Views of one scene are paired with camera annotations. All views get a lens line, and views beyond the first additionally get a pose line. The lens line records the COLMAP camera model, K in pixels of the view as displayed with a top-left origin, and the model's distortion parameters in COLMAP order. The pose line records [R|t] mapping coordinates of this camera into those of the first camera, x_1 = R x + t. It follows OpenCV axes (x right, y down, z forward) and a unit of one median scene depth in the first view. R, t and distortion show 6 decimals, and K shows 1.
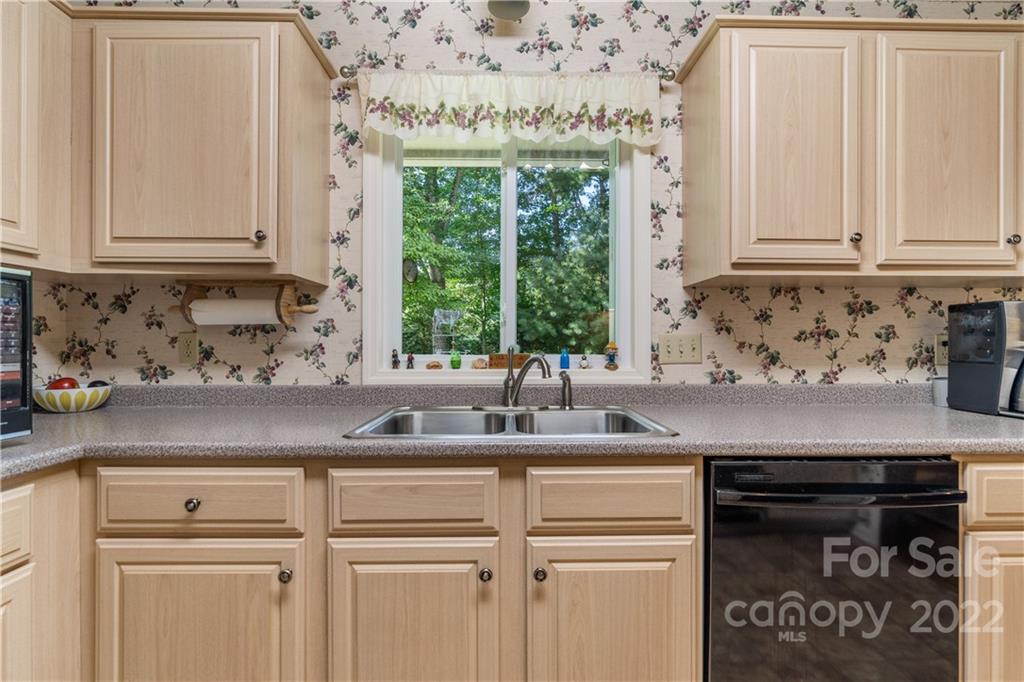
lens RADIAL K [[468.3, 0, 512.4], [0, 468.3, 341.5], [0, 0, 1]] dist [-0.011155, 0.004725]
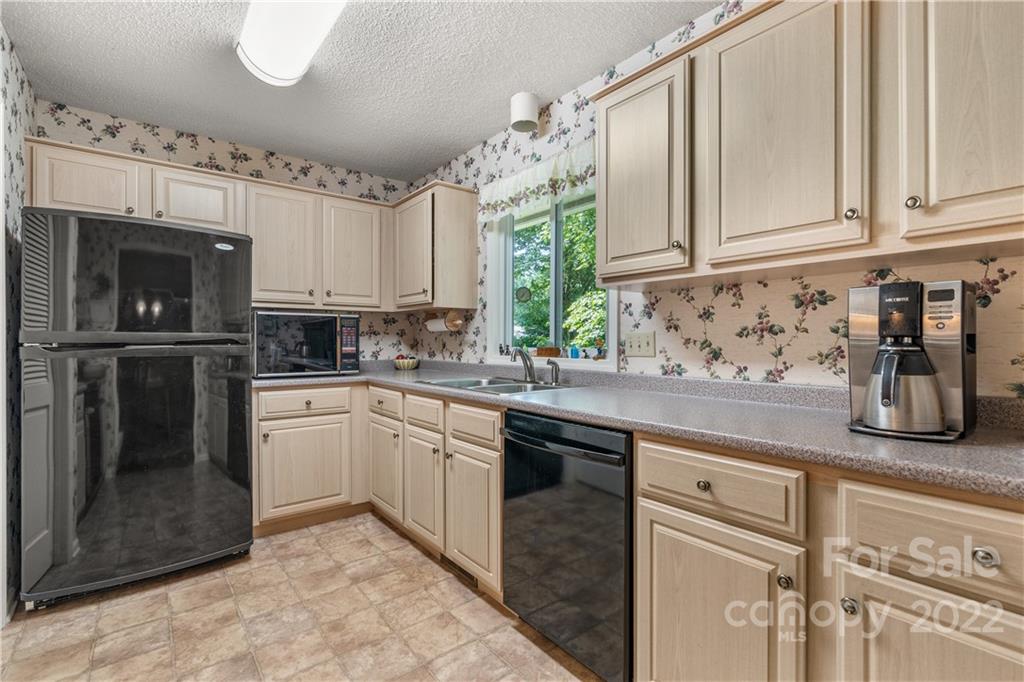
lens RADIAL K [[468.3, 0, 527.5], [0, 468.3, 347.6], [0, 0, 1]] dist [-0.011155, 0.004725]
pose [[0.614733, 0.010968, -0.788659, 1.130262], [0.006570, 0.999797, 0.019026, -0.000725], [0.788708, -0.016877, 0.614537, 0.023596]]
